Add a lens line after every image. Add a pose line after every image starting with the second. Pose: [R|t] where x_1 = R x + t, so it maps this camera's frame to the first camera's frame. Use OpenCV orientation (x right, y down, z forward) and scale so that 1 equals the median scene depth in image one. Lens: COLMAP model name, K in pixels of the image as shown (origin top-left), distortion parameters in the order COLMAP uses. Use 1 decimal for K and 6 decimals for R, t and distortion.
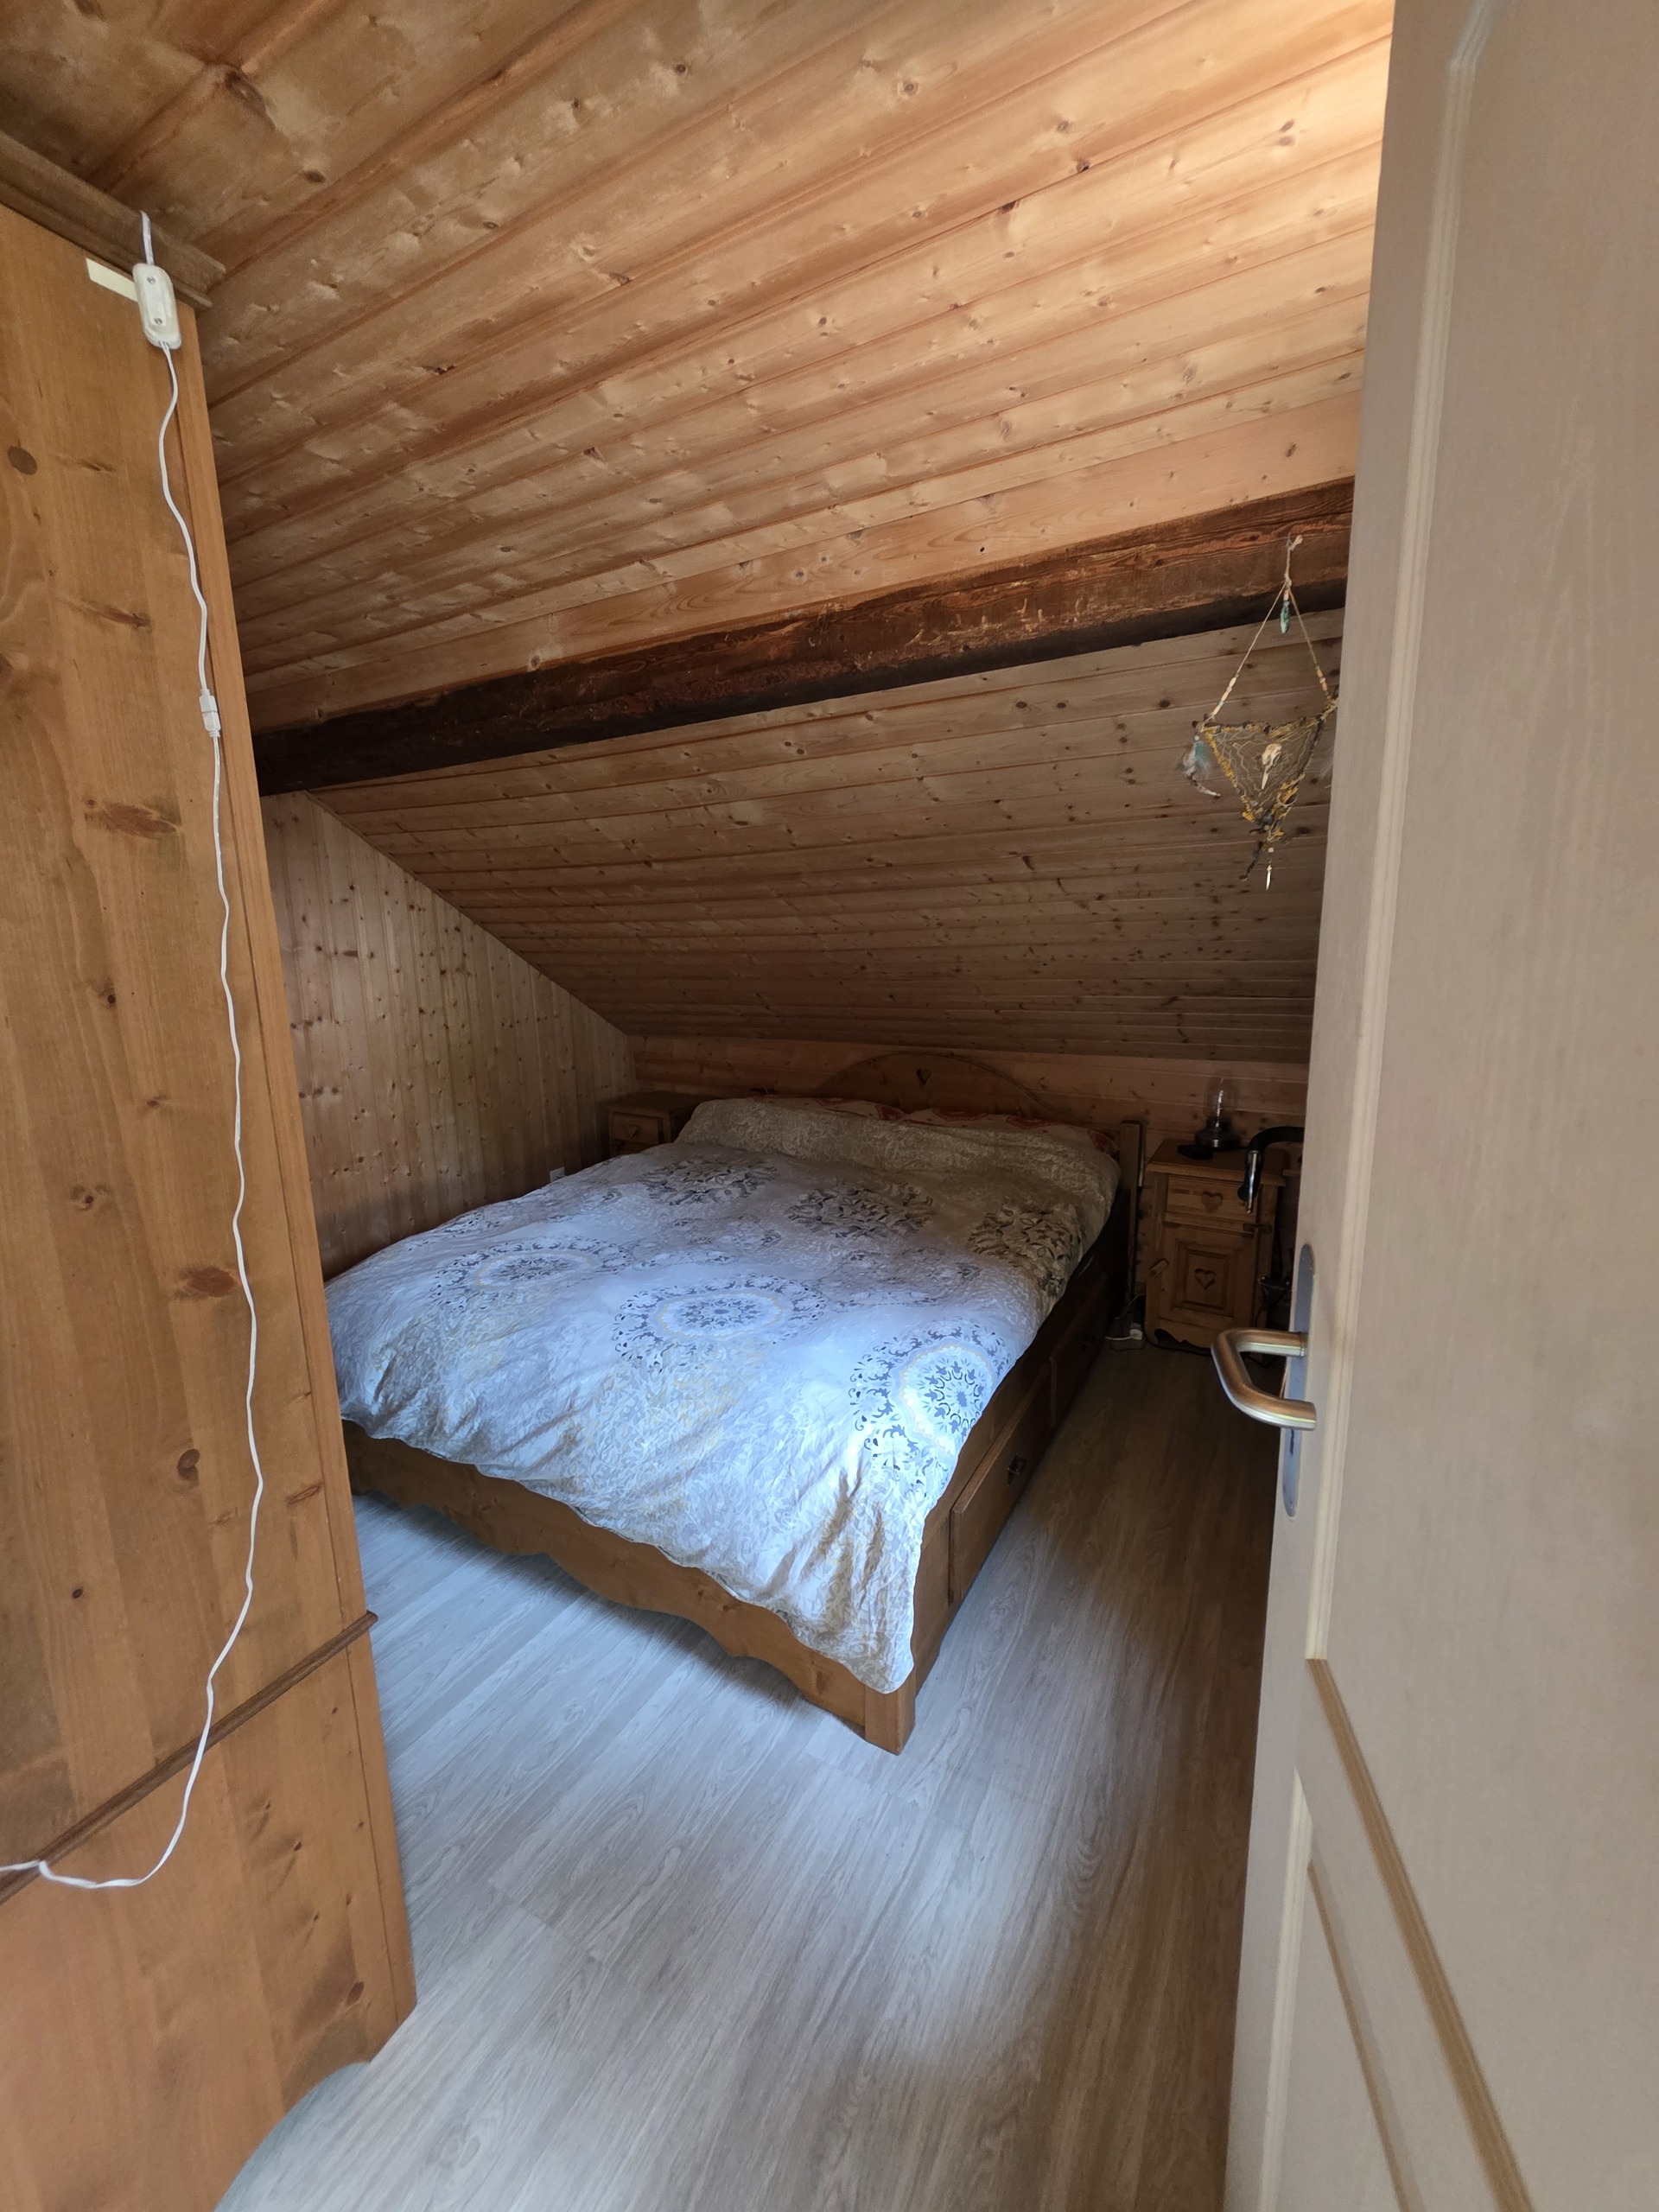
lens RADIAL K [[881.9, 0, 837.8], [0, 881.9, 1104.3], [0, 0, 1]] dist [0.003031, -0.000257]
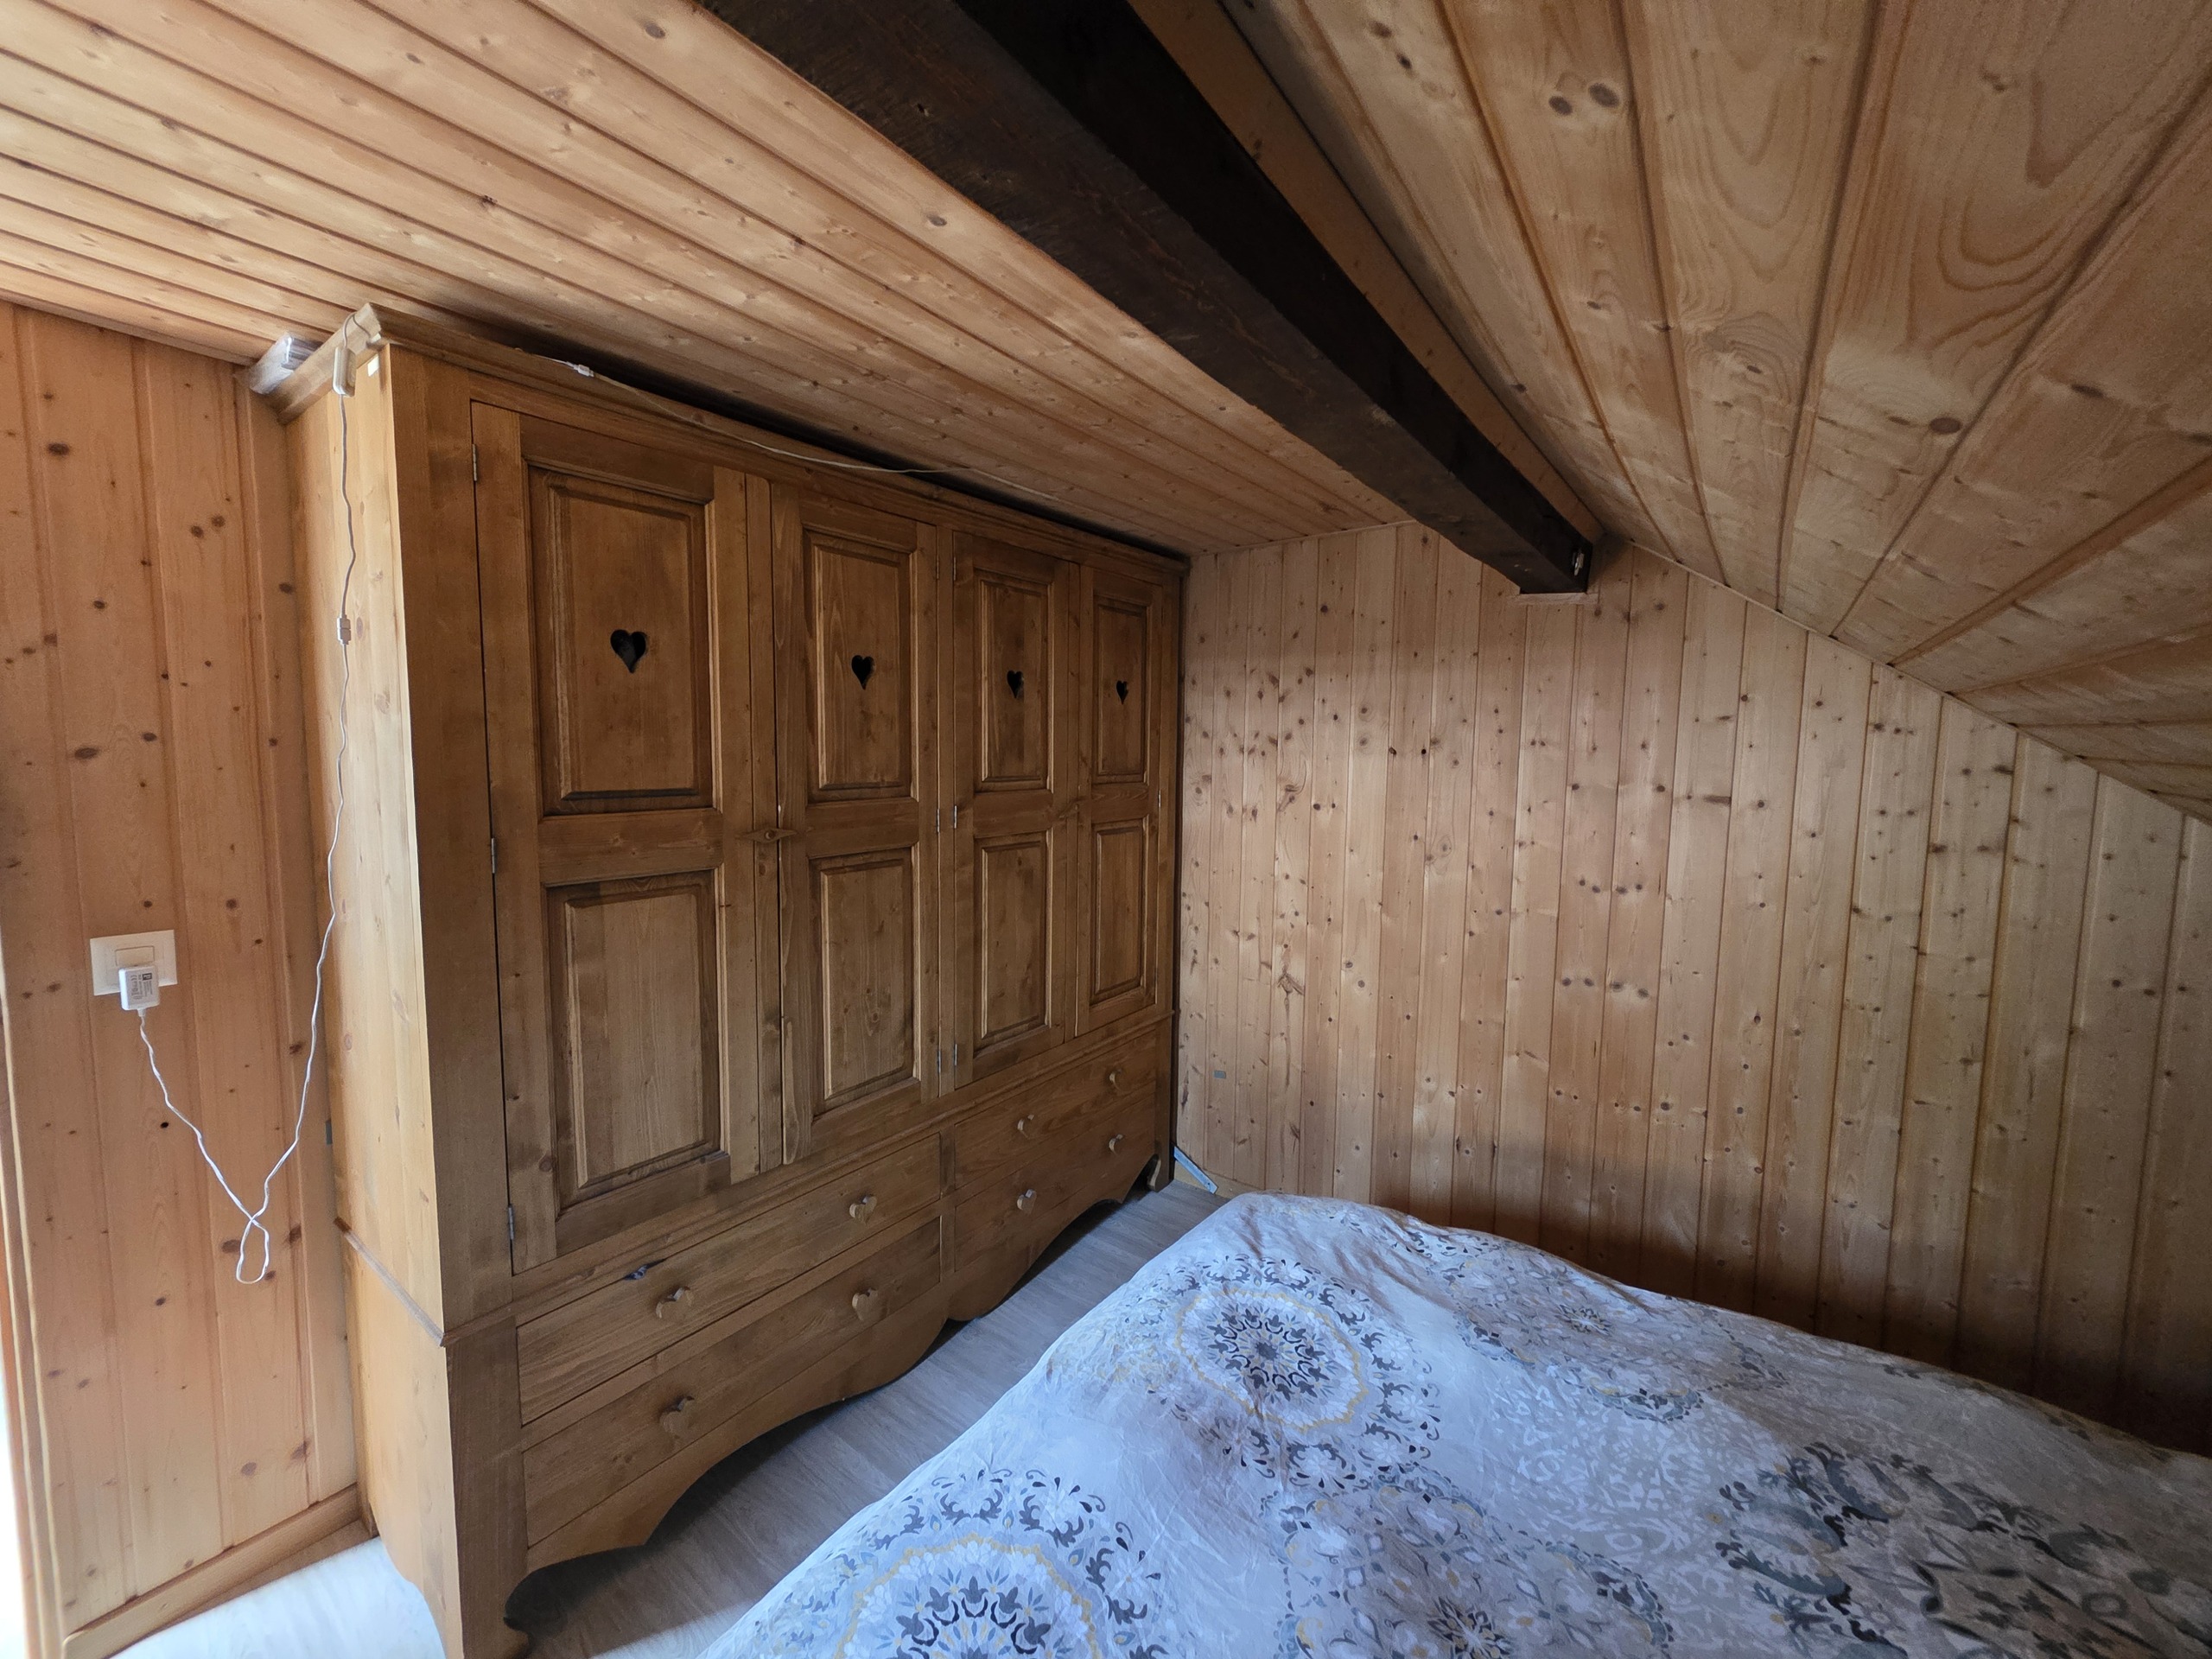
lens RADIAL K [[881.9, 0, 1093.0], [0, 881.9, 820.8], [0, 0, 1]] dist [0.003031, -0.000257]
pose [[-0.150238, 0.103353, -0.983233, 0.174099], [-0.200062, 0.970767, 0.132612, -0.170942], [0.968196, 0.216631, -0.125170, 0.733365]]
